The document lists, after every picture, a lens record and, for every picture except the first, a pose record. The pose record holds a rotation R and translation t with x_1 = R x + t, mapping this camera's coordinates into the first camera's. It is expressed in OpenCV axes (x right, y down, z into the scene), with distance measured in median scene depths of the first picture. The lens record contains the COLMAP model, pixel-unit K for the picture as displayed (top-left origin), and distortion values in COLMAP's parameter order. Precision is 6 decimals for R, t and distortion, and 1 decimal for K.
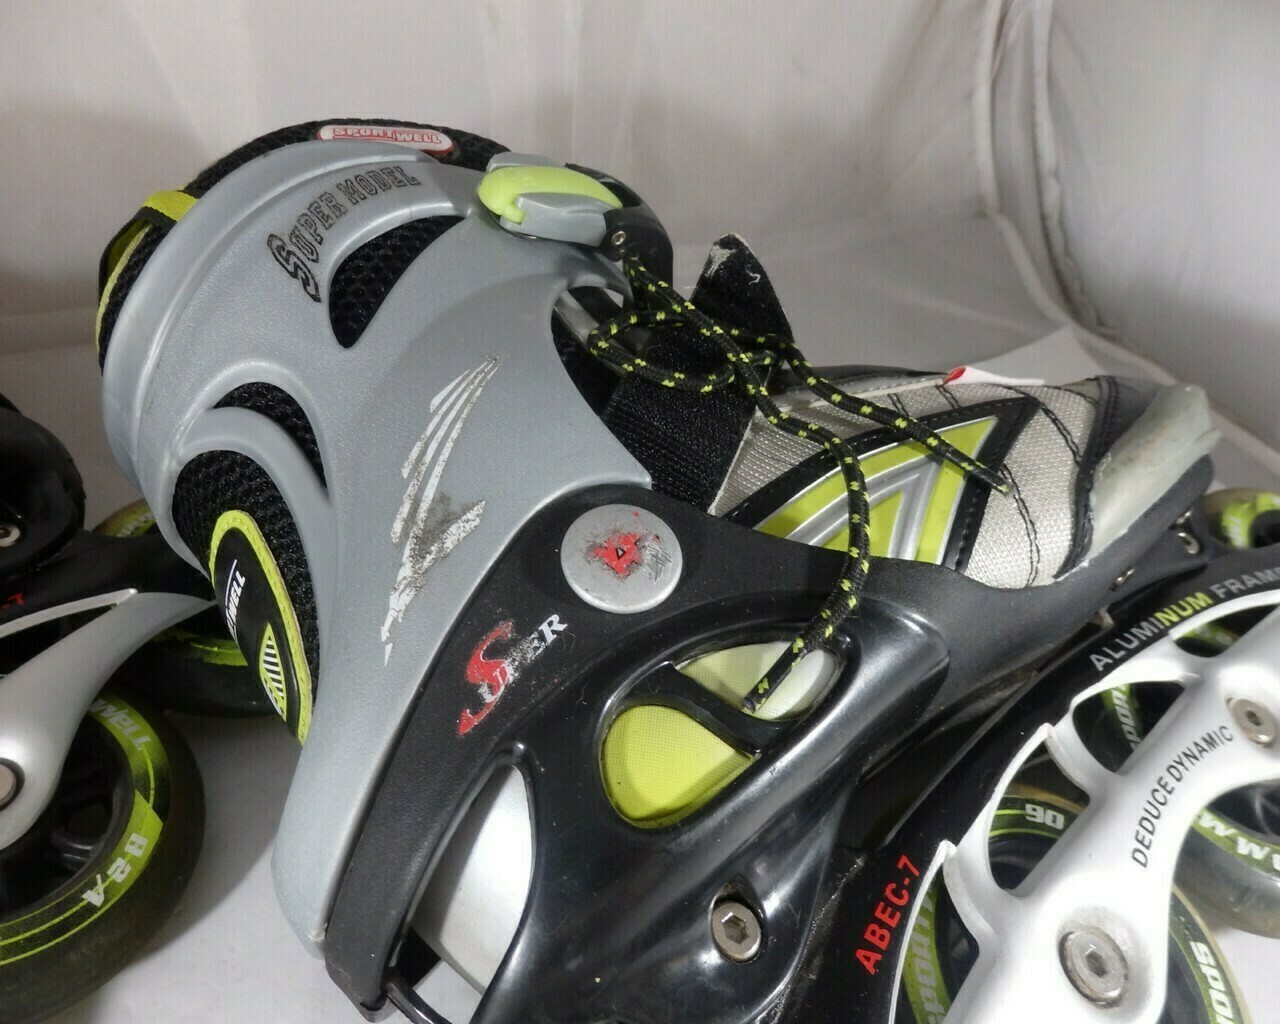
lens RADIAL K [[968.2, 0, 709.1], [0, 968.2, 512.2], [0, 0, 1]] dist [0.001819, 0.000441]
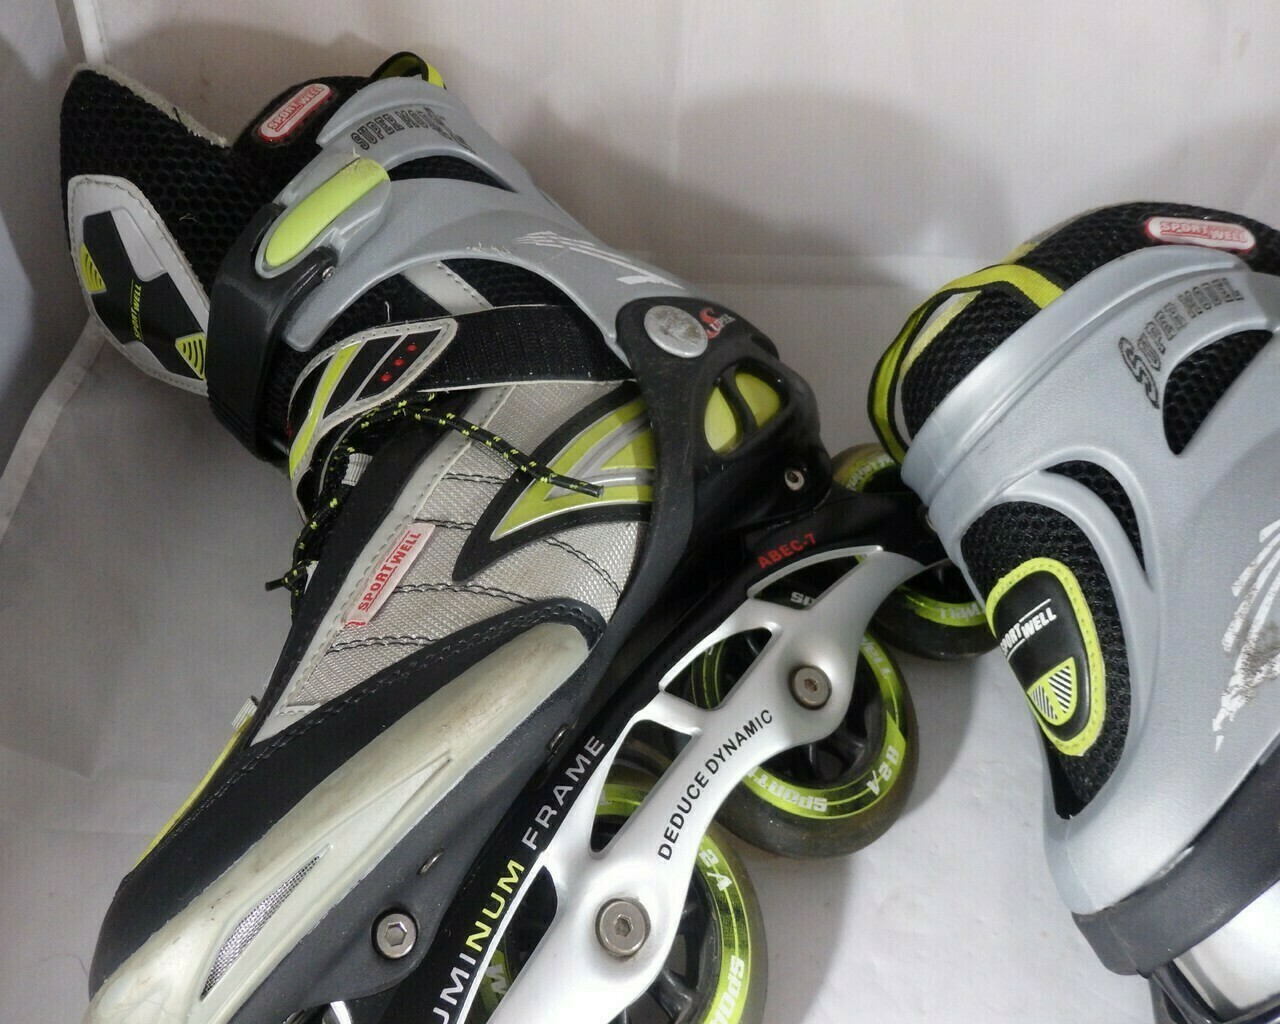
lens RADIAL K [[968.2, 0, 709.1], [0, 968.2, 512.2], [0, 0, 1]] dist [0.001819, 0.000441]
pose [[0.908546, 0.266424, -0.321812, -0.484807], [-0.211861, 0.957701, 0.194739, -0.207828], [0.360083, -0.108750, 0.926560, -0.347961]]
